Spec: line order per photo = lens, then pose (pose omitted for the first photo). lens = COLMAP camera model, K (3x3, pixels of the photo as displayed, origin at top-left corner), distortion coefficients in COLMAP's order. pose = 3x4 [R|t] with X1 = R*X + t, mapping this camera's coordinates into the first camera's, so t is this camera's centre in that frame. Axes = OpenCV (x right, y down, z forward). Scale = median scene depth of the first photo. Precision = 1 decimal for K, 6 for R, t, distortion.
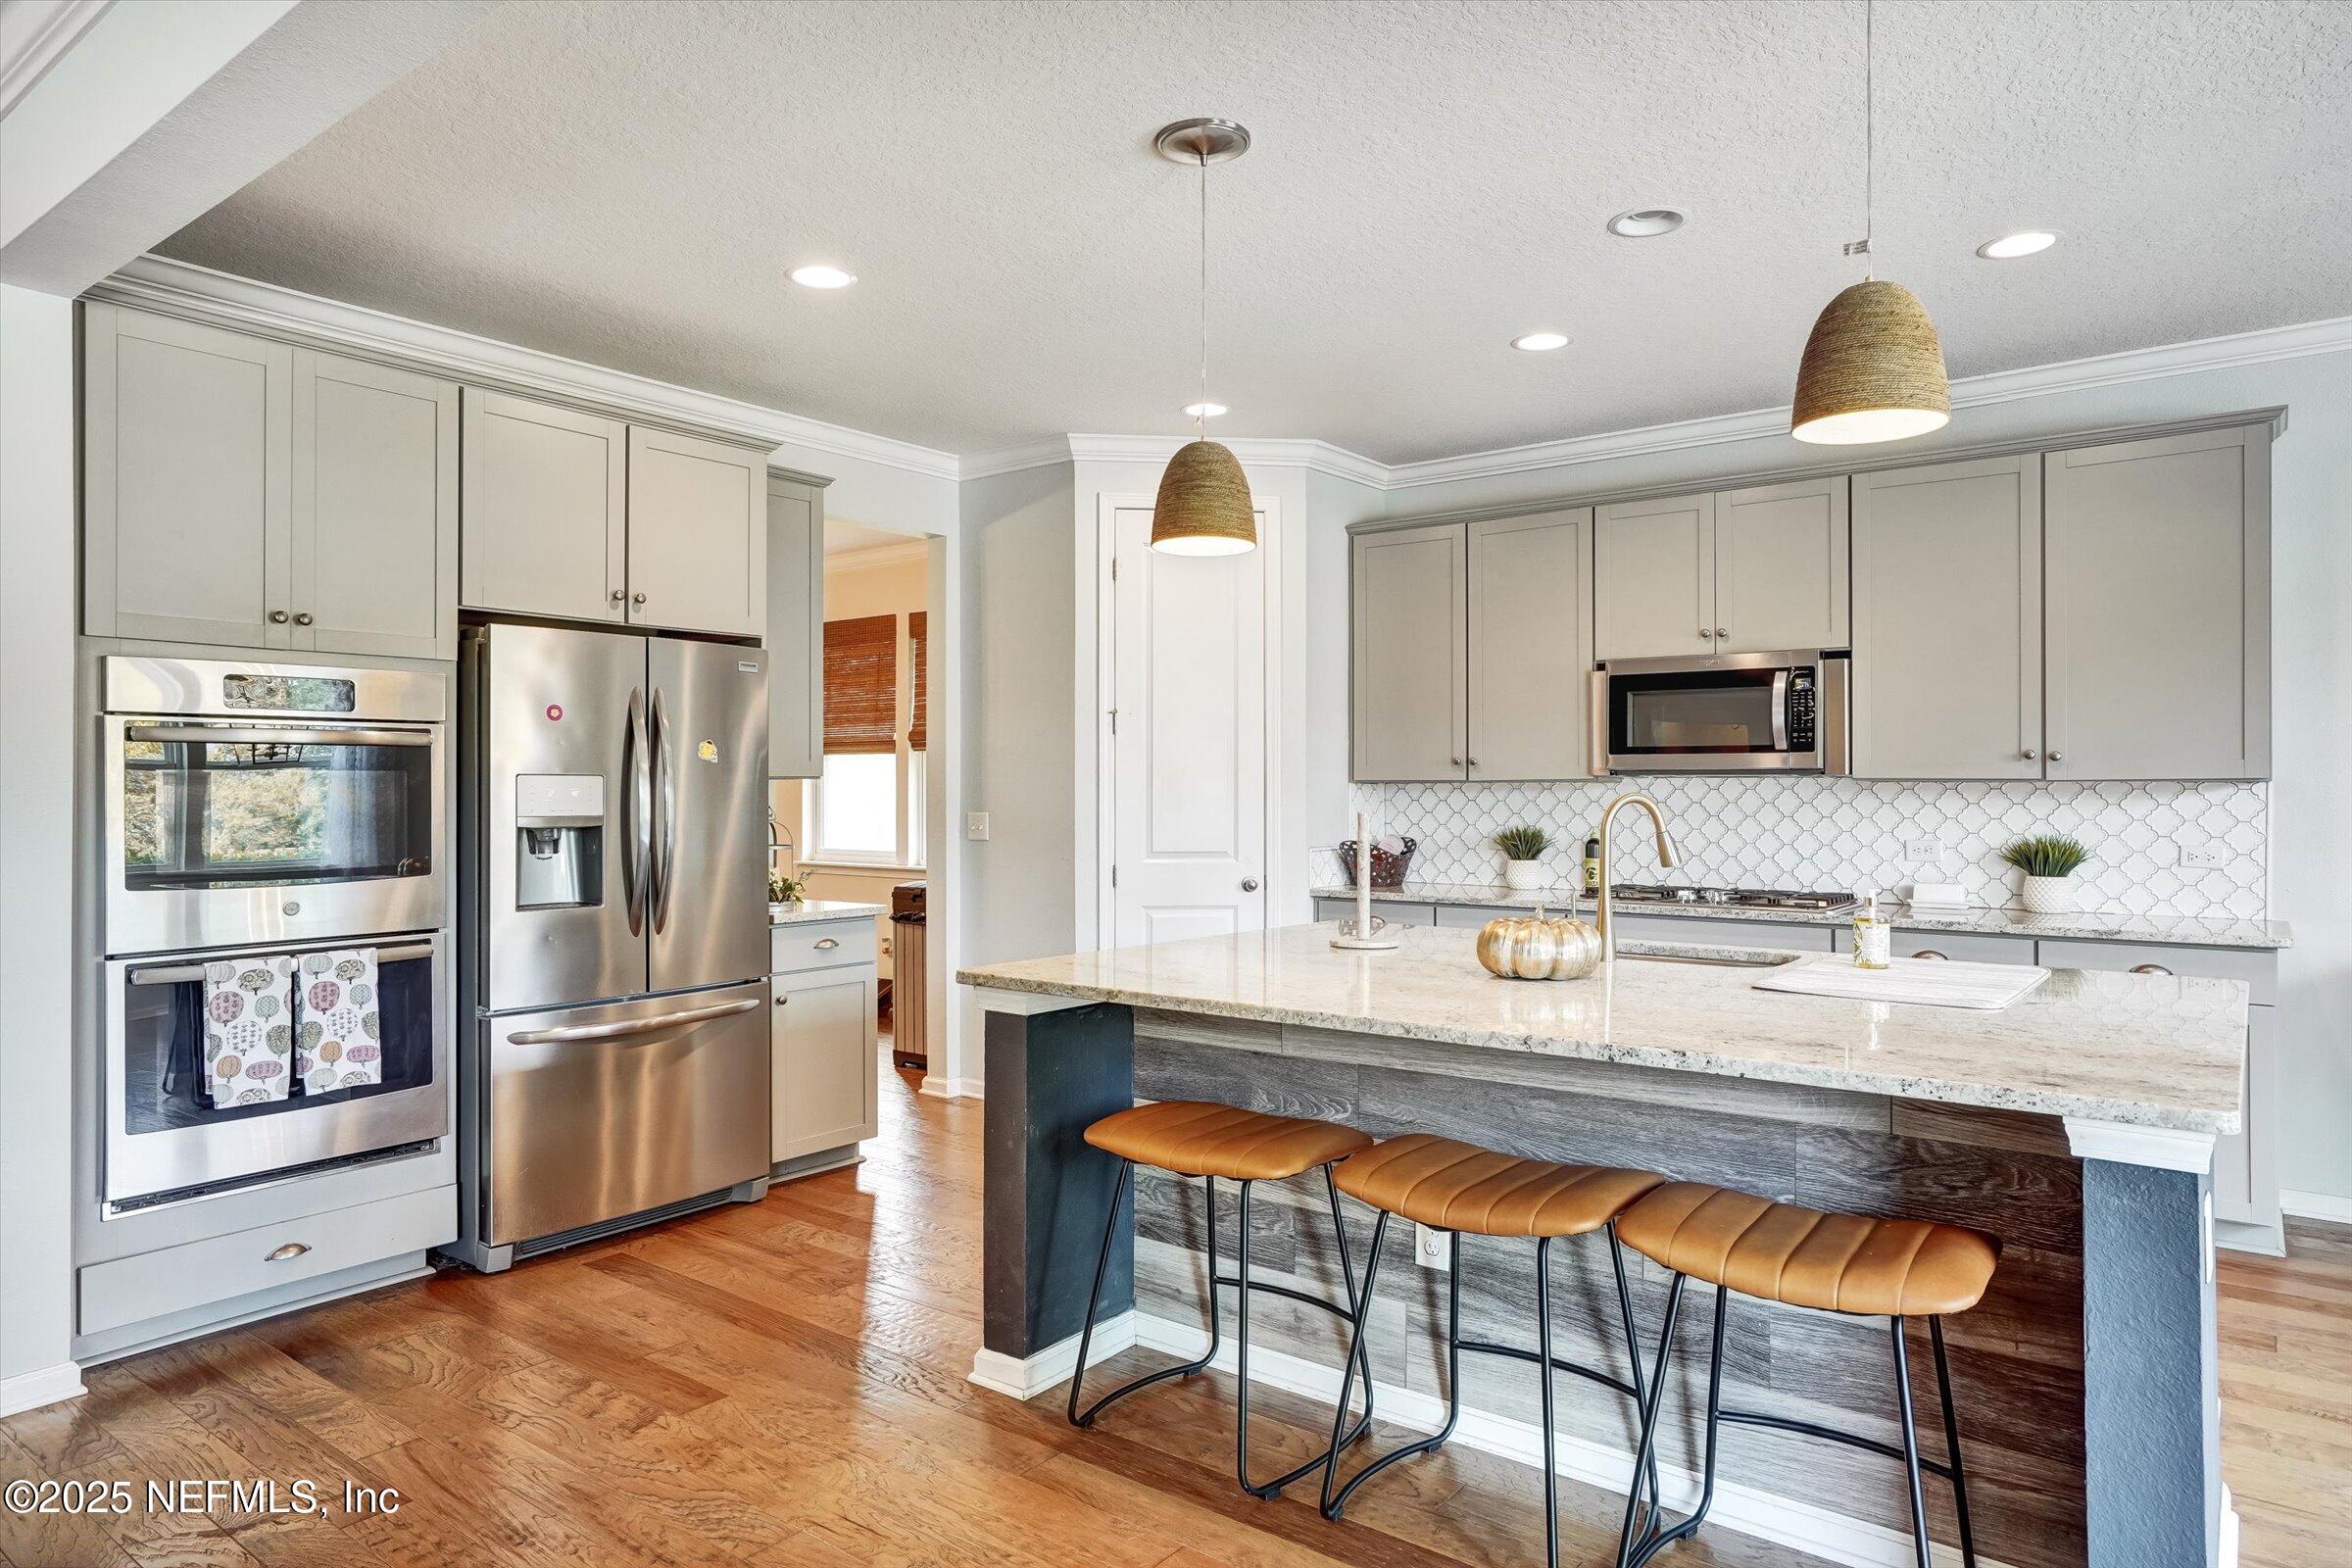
lens RADIAL K [[1465.5, 0, 1185.7], [0, 1465.5, 783.5], [0, 0, 1]] dist [-0.007415, 0.001560]
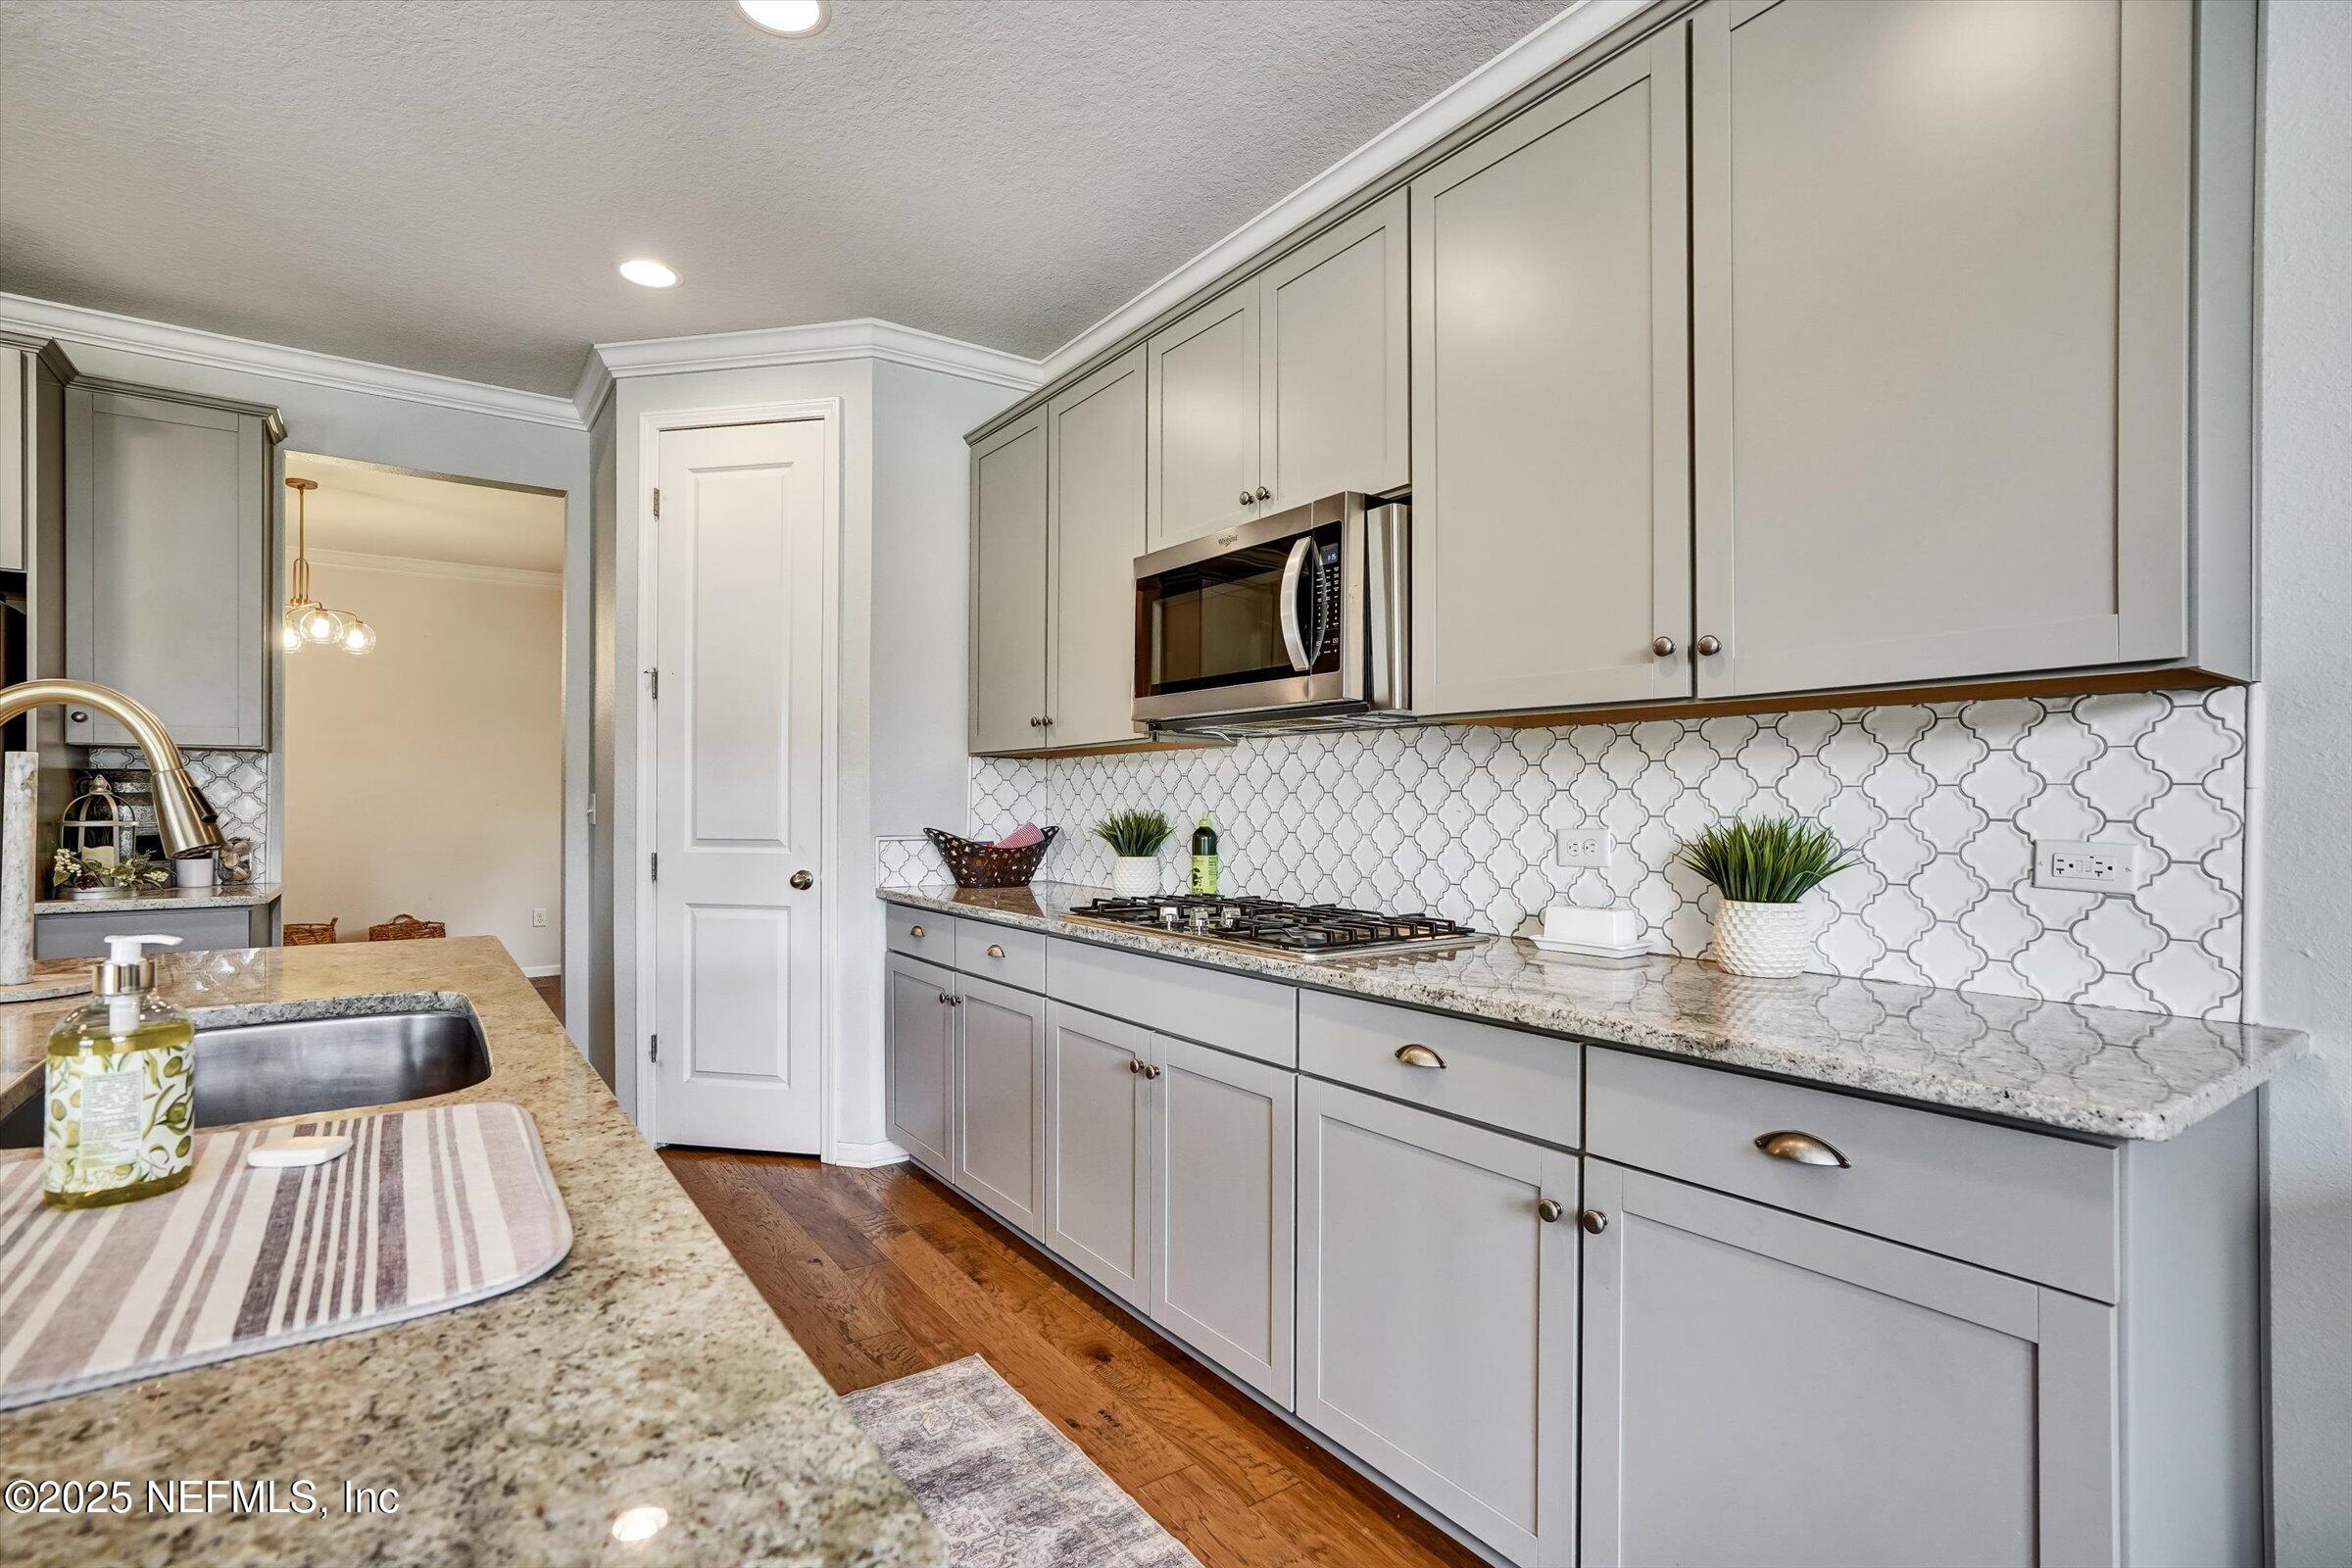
lens RADIAL K [[1126.6, 0, 1169.3], [0, 1126.6, 796.4], [0, 0, 1]] dist [-0.017892, -0.000055]
pose [[0.953962, 0.000785, -0.299925, 0.496540], [-0.002002, 0.999991, -0.003751, 0.029020], [0.299920, 0.004179, 0.953955, 0.558126]]
